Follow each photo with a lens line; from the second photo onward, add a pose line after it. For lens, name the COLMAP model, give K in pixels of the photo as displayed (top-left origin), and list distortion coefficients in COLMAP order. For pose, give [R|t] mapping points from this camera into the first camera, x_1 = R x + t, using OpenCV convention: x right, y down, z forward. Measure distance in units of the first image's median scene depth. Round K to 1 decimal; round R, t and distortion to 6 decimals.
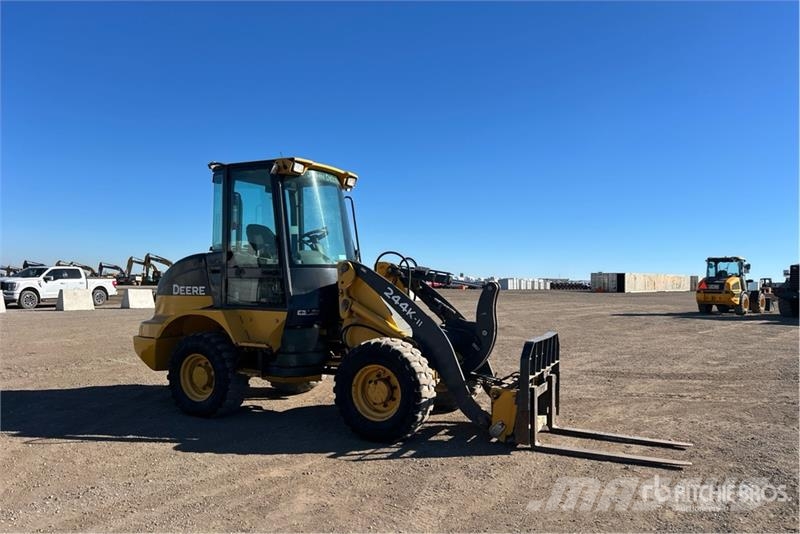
lens RADIAL K [[599.1, 0, 409.2], [0, 599.1, 277.2], [0, 0, 1]] dist [0.092788, -0.160694]
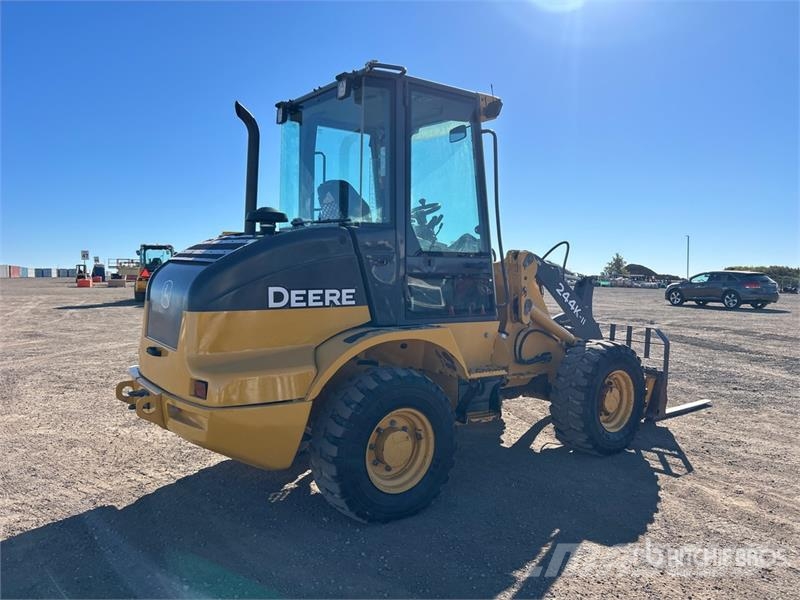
lens RADIAL K [[604.3, 0, 408.9], [0, 604.3, 314.7], [0, 0, 1]] dist [0.037327, -0.010434]
pose [[0.416588, -0.069162, 0.906461, -0.811962], [-0.007666, 0.996799, 0.079578, -0.005363], [-0.909063, -0.040100, 0.414725, 0.726155]]
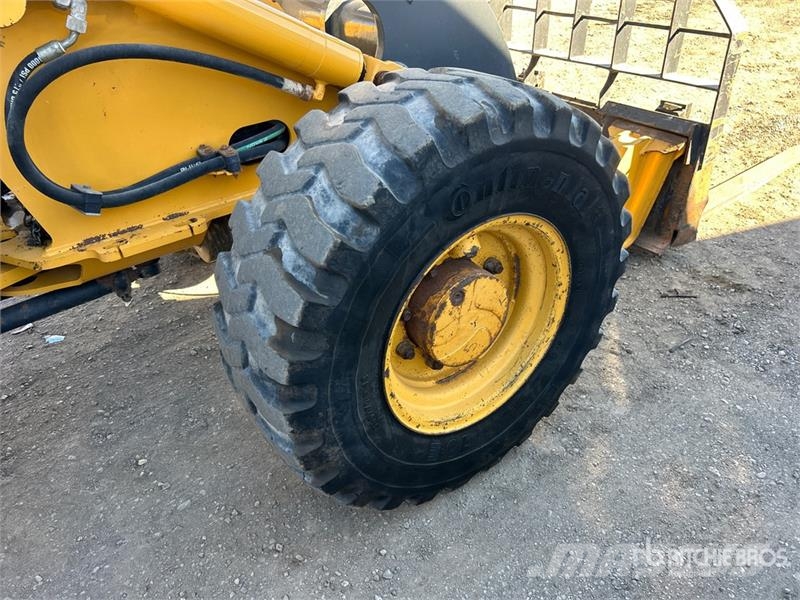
lens RADIAL K [[600.7, 0, 397.8], [0, 600.7, 297.3], [0, 0, 1]] dist [0.062878, -0.081700]
pose [[0.432049, -0.510748, 0.743283, -0.190952], [0.031267, 0.832164, 0.553648, 0.038940], [-0.901308, -0.215962, 0.375505, 0.756372]]
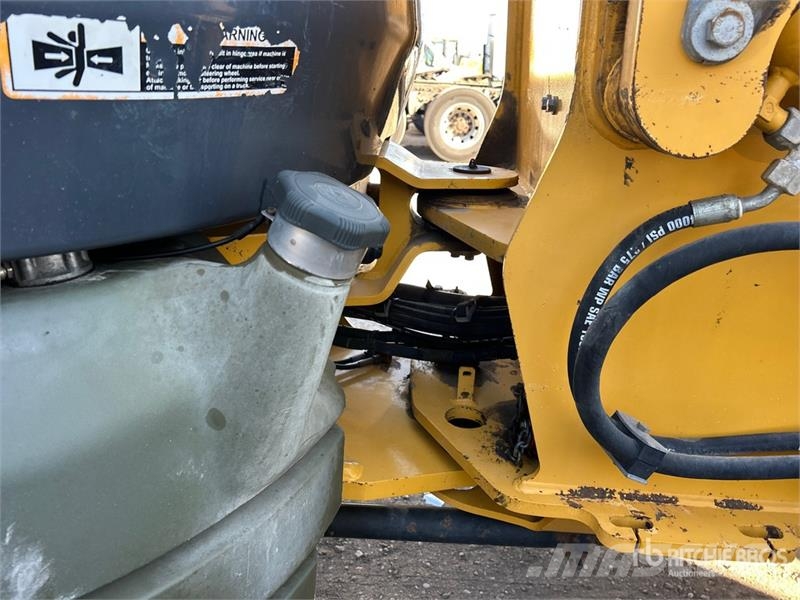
lens RADIAL K [[600.7, 0, 397.8], [0, 600.7, 297.3], [0, 0, 1]] dist [0.062878, -0.081700]
pose [[0.894981, -0.106059, 0.433314, -0.162250], [-0.064366, 0.930464, 0.360686, 0.052344], [-0.441437, -0.350698, 0.825920, 0.847168]]
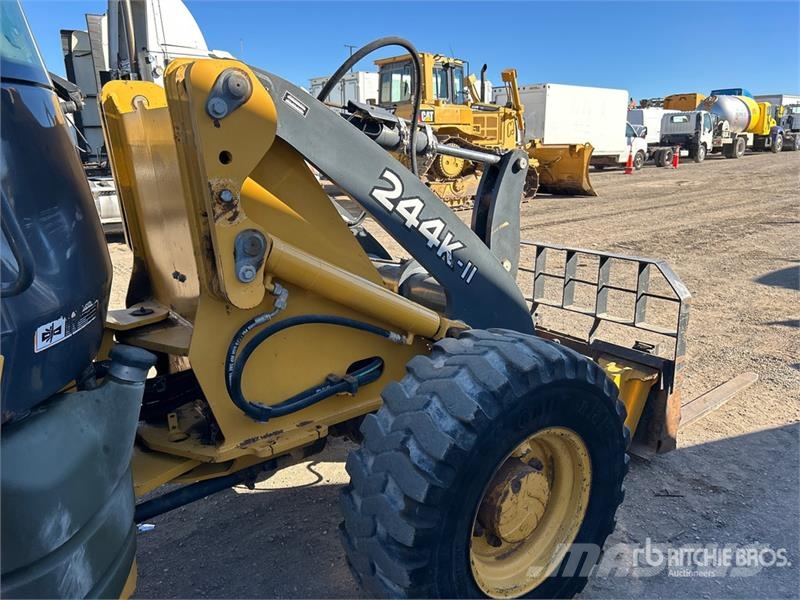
lens RADIAL K [[600.7, 0, 397.8], [0, 600.7, 297.3], [0, 0, 1]] dist [0.062878, -0.081700]
pose [[0.407539, -0.228968, 0.884017, -0.269756], [-0.001209, 0.967920, 0.251257, 0.001610], [-0.913187, -0.103466, 0.394188, 0.761212]]
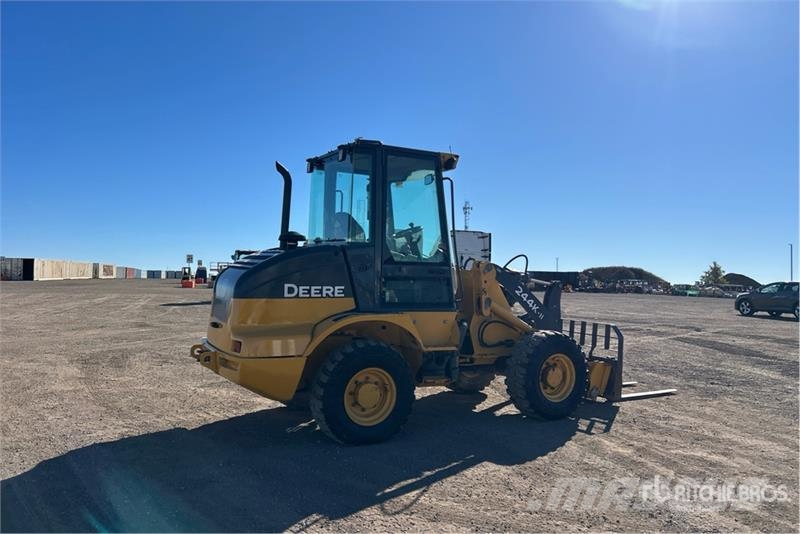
lens RADIAL K [[599.1, 0, 409.2], [0, 599.1, 277.2], [0, 0, 1]] dist [0.092788, -0.160694]
pose [[0.538983, 0.002134, 0.842314, -0.971168], [-0.020808, 0.999725, 0.010783, -0.007616], [-0.842060, -0.023339, 0.538879, 0.487663]]
